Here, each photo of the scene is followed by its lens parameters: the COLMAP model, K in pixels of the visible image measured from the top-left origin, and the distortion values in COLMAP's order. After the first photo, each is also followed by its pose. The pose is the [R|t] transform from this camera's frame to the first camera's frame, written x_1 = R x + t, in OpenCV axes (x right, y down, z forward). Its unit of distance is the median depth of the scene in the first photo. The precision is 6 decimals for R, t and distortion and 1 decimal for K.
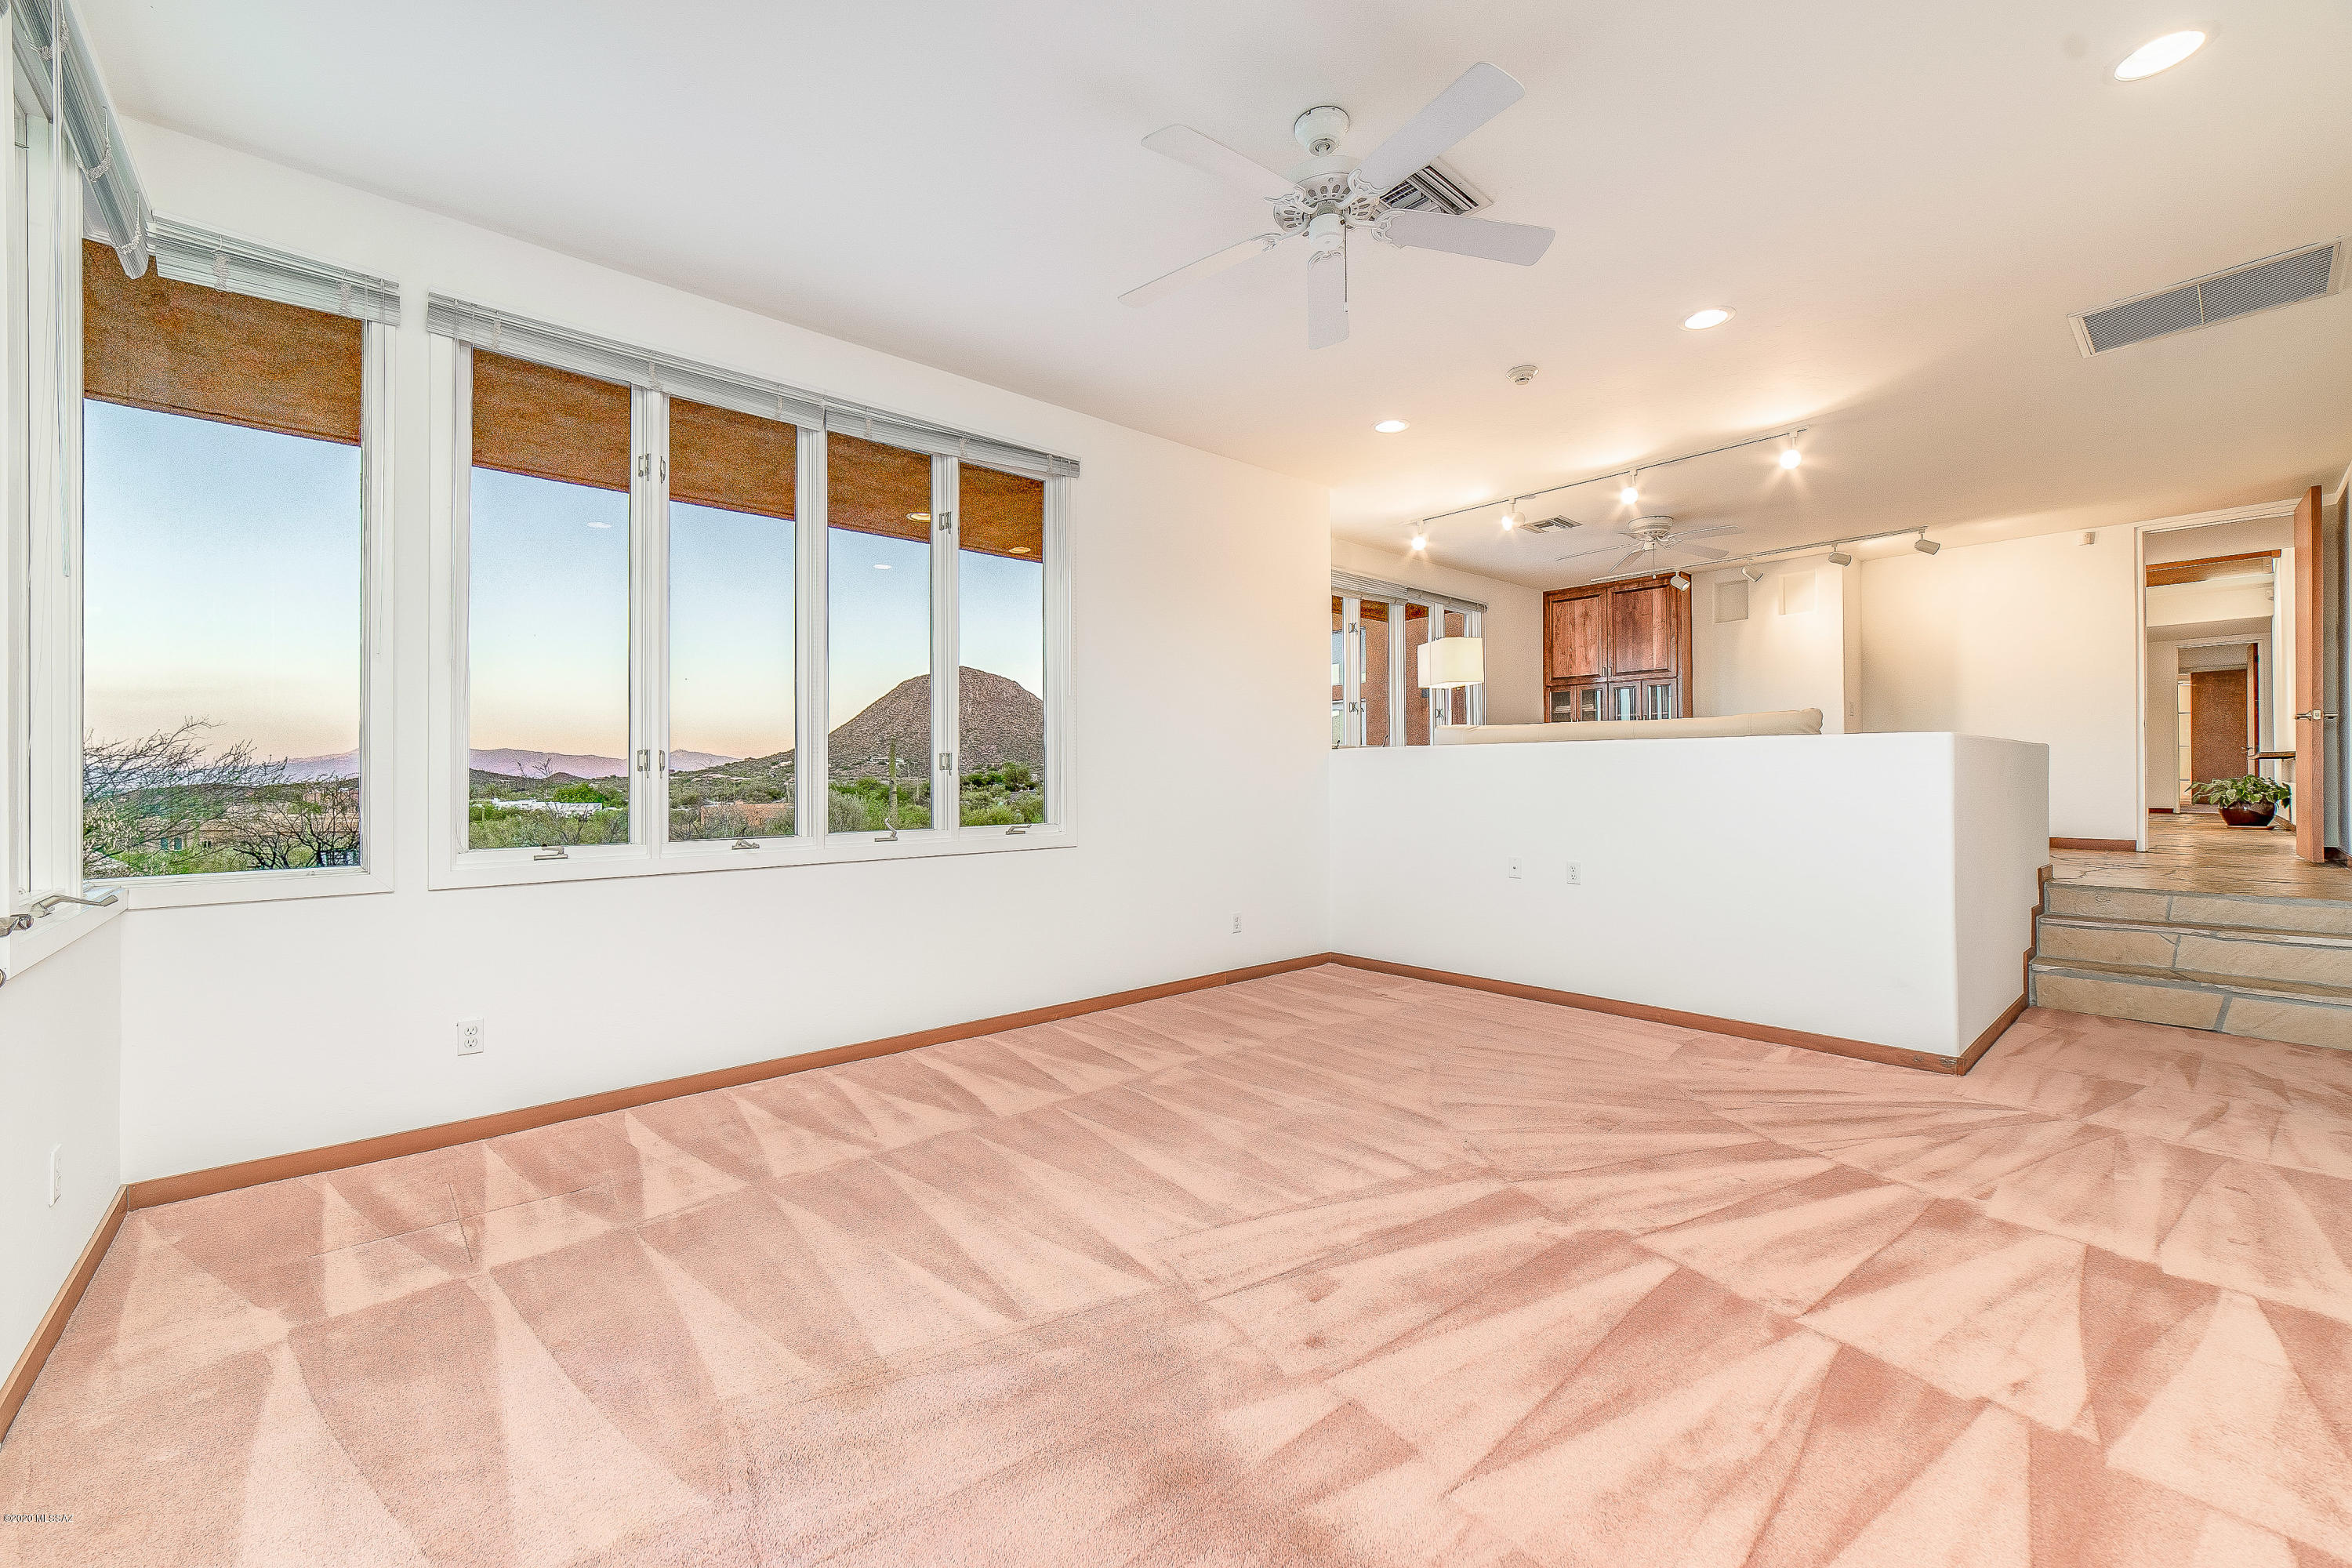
lens RADIAL K [[951.1, 0, 1189.3], [0, 951.1, 759.7], [0, 0, 1]] dist [-0.037144, 0.022692]
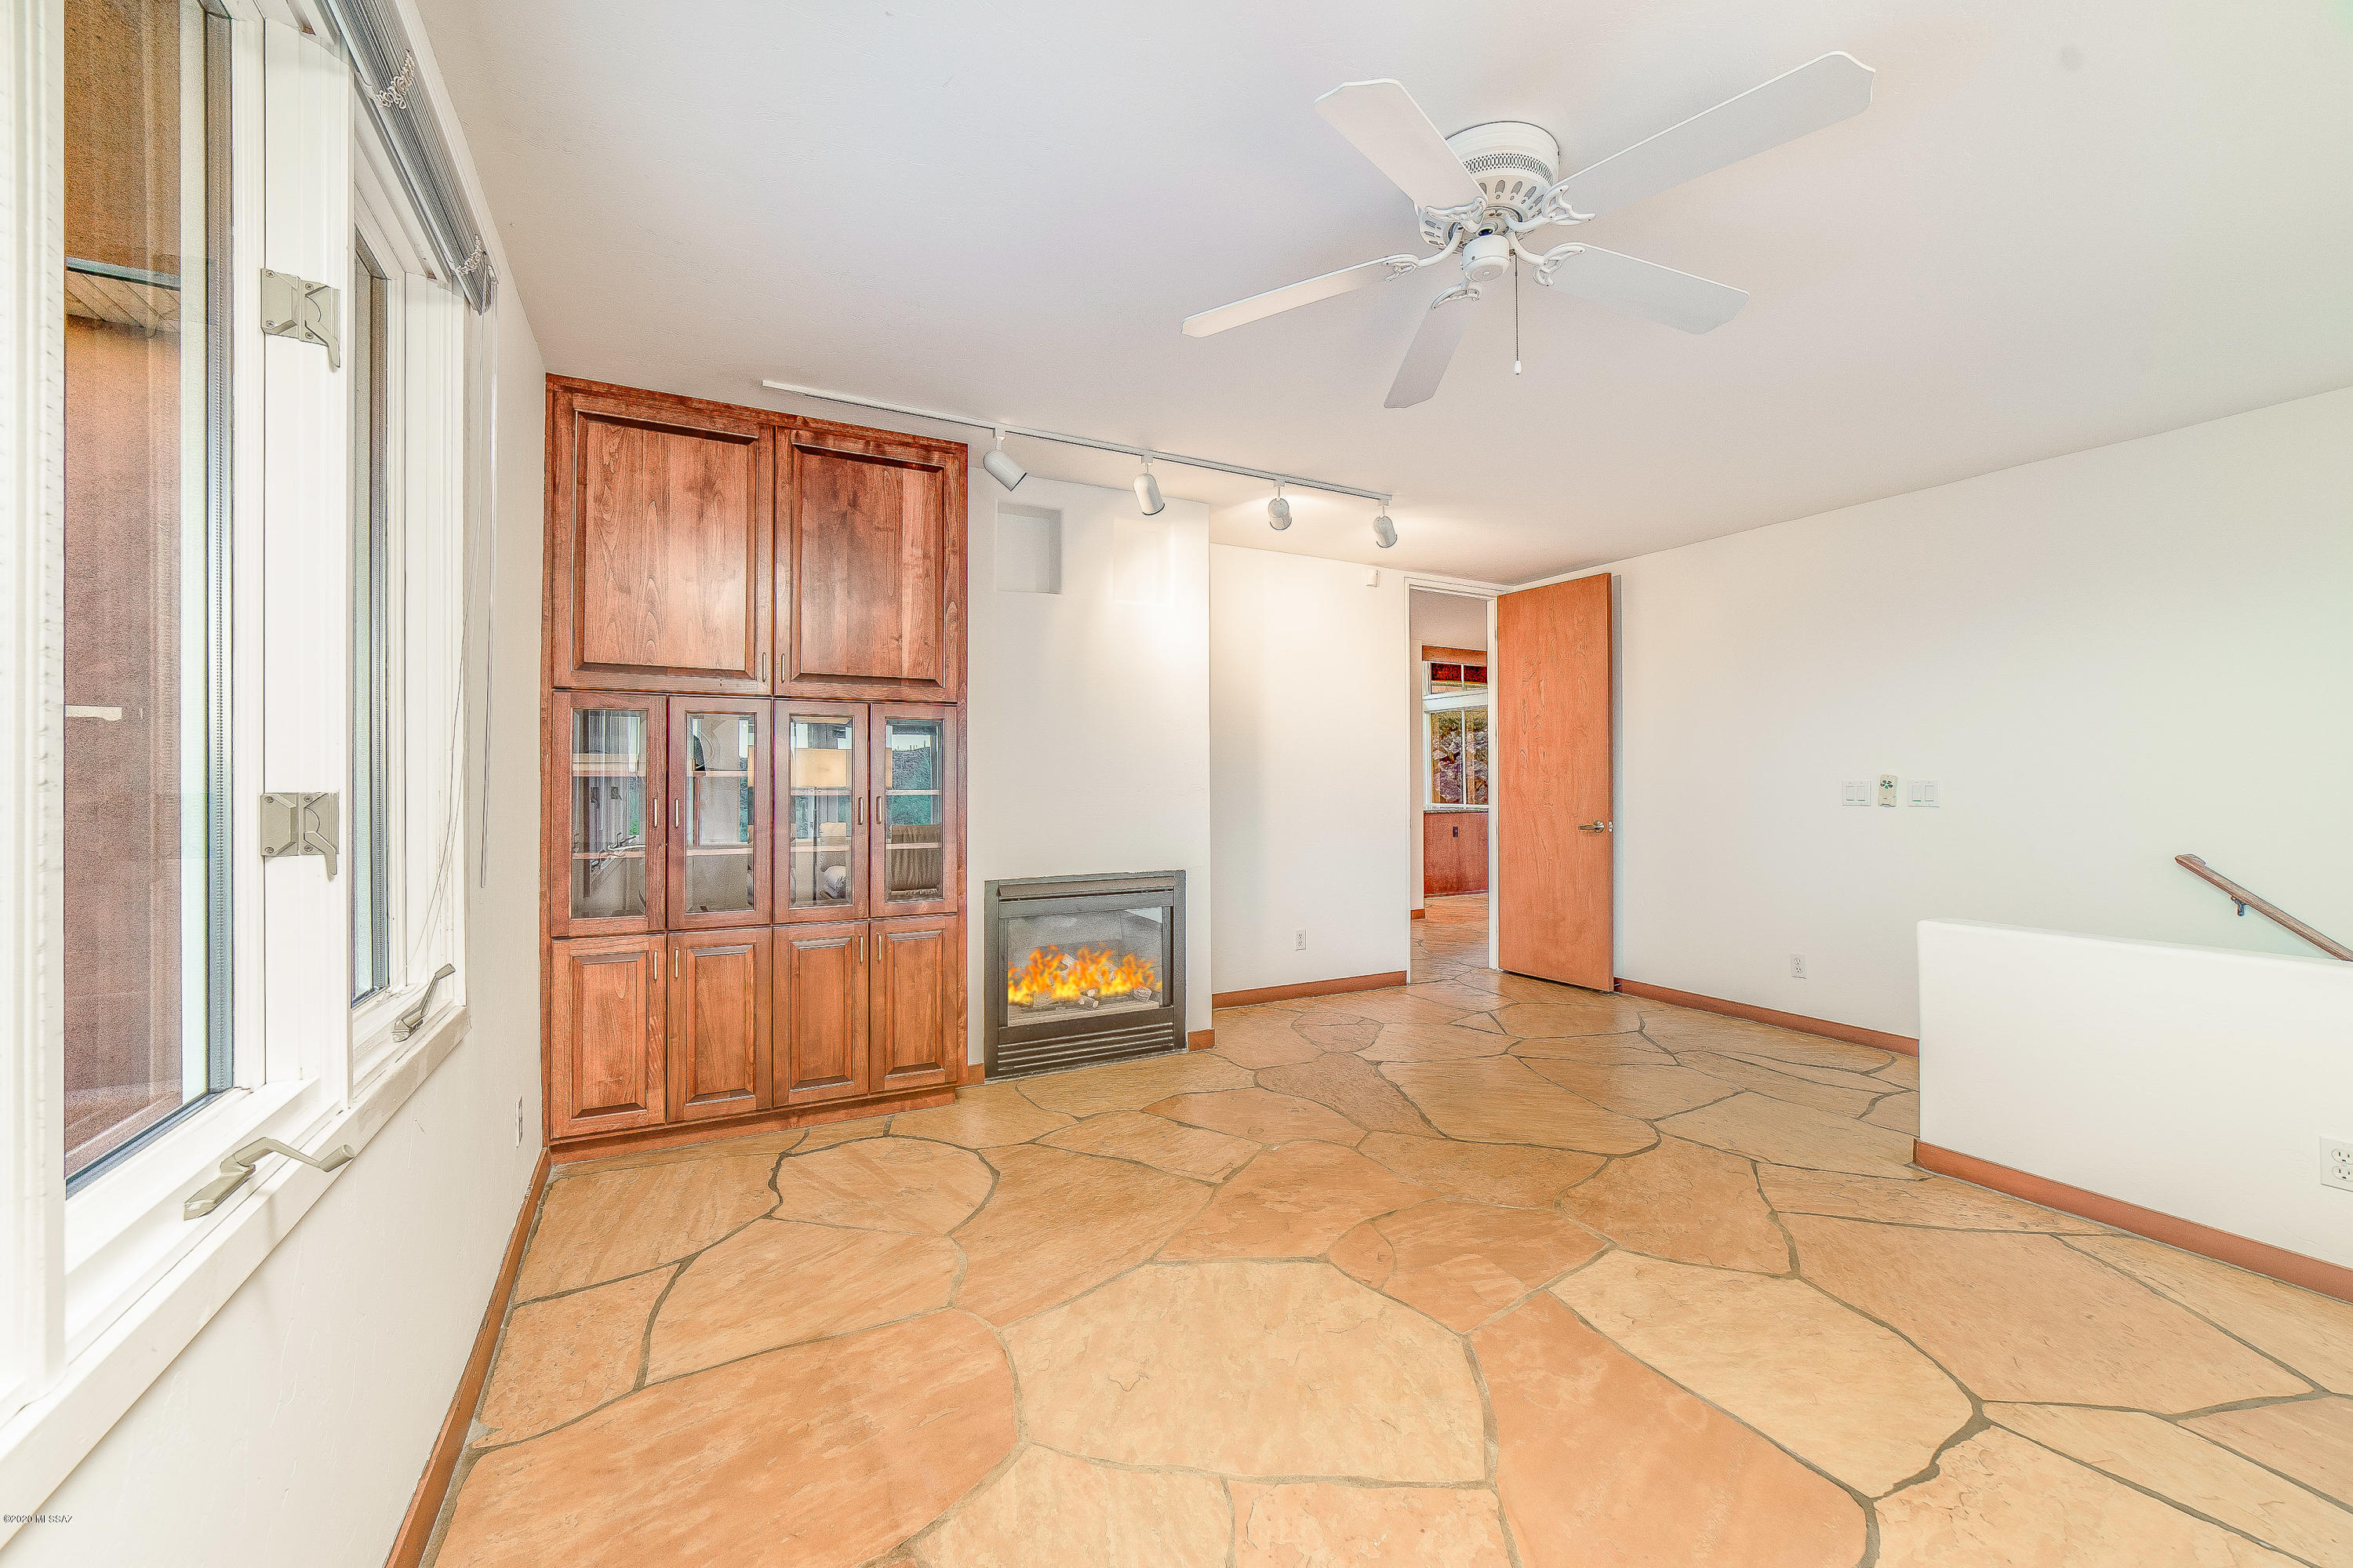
lens RADIAL K [[951.5, 0, 1189.8], [0, 951.5, 759.7], [0, 0, 1]] dist [-0.037144, 0.022692]
pose [[0.230722, 0.033773, 0.972433, 0.141373], [-0.020002, 0.999351, -0.029962, -0.050980], [-0.972814, -0.012538, 0.231248, 0.774979]]
